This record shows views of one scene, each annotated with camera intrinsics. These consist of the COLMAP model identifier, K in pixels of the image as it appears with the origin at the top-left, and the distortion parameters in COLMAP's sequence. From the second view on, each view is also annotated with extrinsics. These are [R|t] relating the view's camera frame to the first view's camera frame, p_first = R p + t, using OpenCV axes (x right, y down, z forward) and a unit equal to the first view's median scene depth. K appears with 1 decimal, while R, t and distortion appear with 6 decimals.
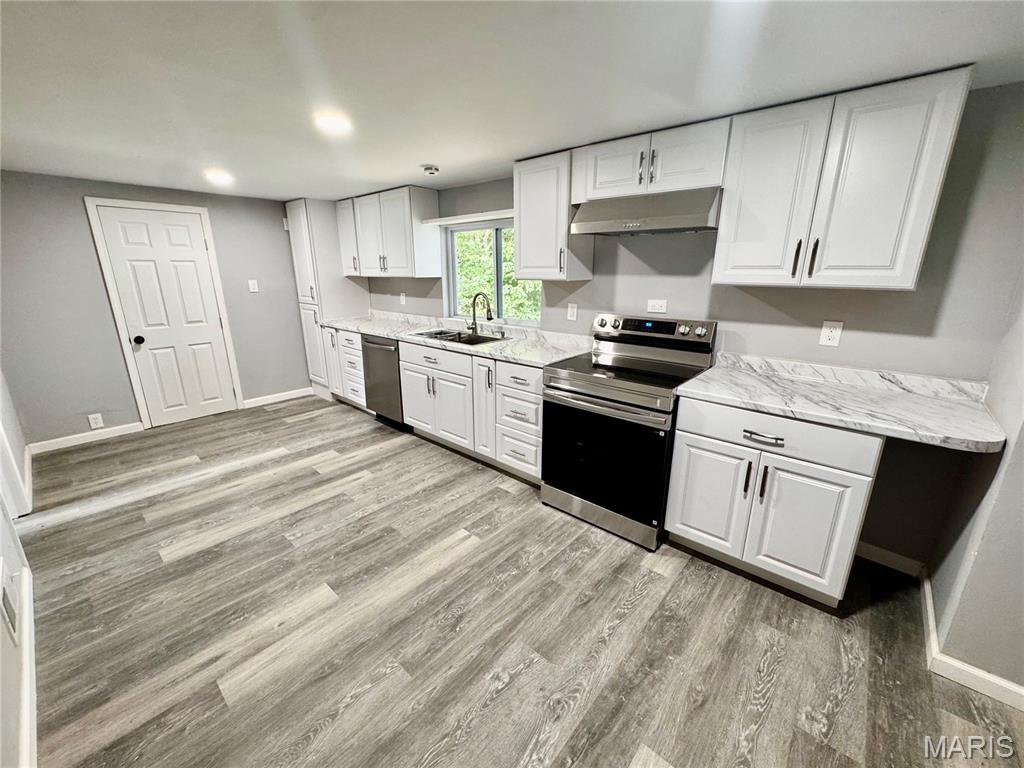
lens RADIAL K [[409.0, 0, 511.4], [0, 409.0, 383.6], [0, 0, 1]] dist [-0.003158, 0.000118]
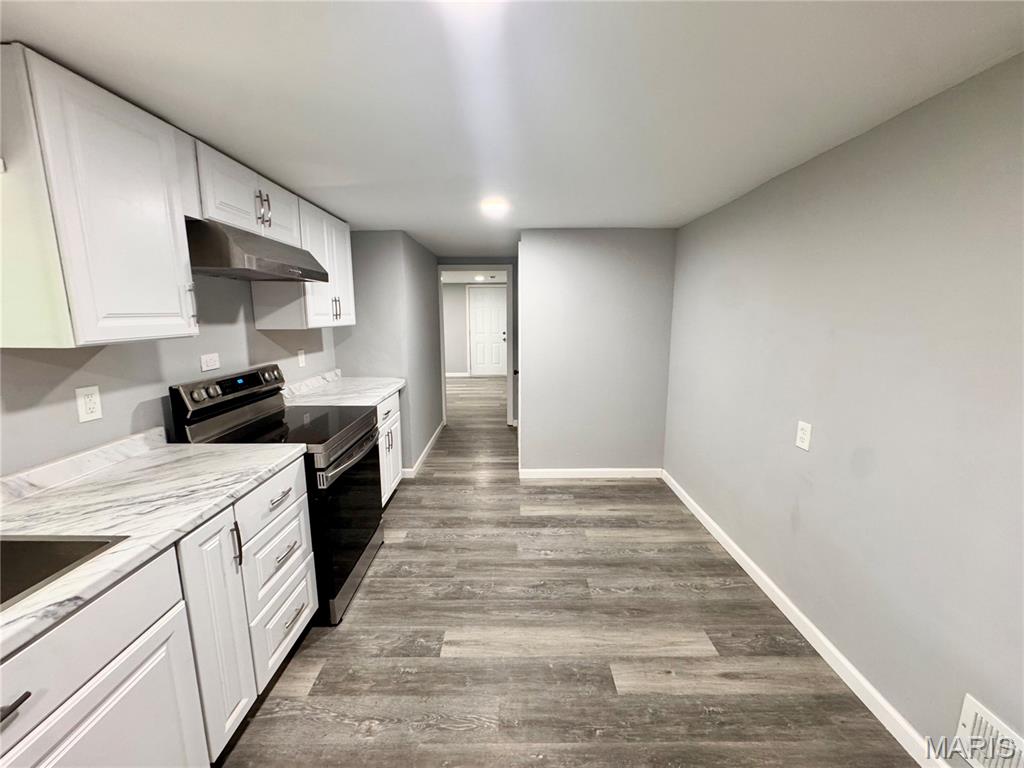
lens RADIAL K [[409.0, 0, 511.4], [0, 409.0, 383.6], [0, 0, 1]] dist [-0.003158, 0.000118]
pose [[-0.660296, -0.129201, 0.739808, -0.712384], [0.202591, 0.917927, 0.341126, -0.341616], [-0.723163, 0.375123, -0.579929, 1.185253]]
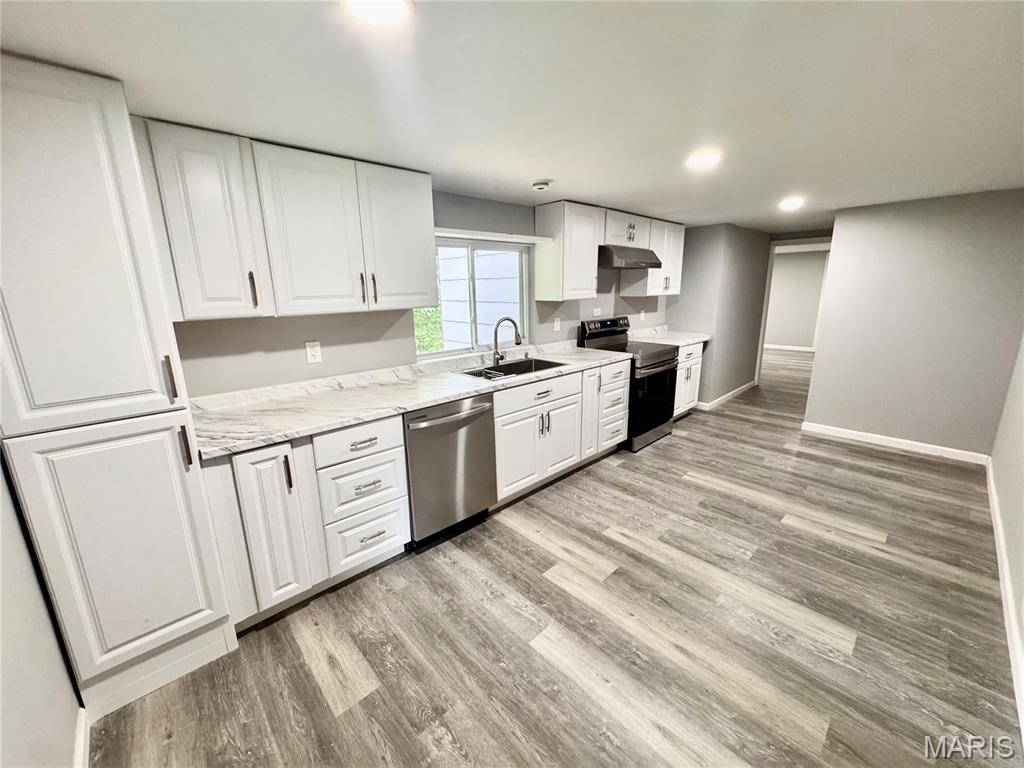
lens RADIAL K [[411.7, 0, 509.4], [0, 411.7, 383.6], [0, 0, 1]] dist [-0.000089, -0.000094]
pose [[0.096156, -0.232817, 0.967755, -1.478046], [0.283960, 0.938273, 0.197511, -0.387195], [-0.954003, 0.255812, 0.156332, 1.291753]]
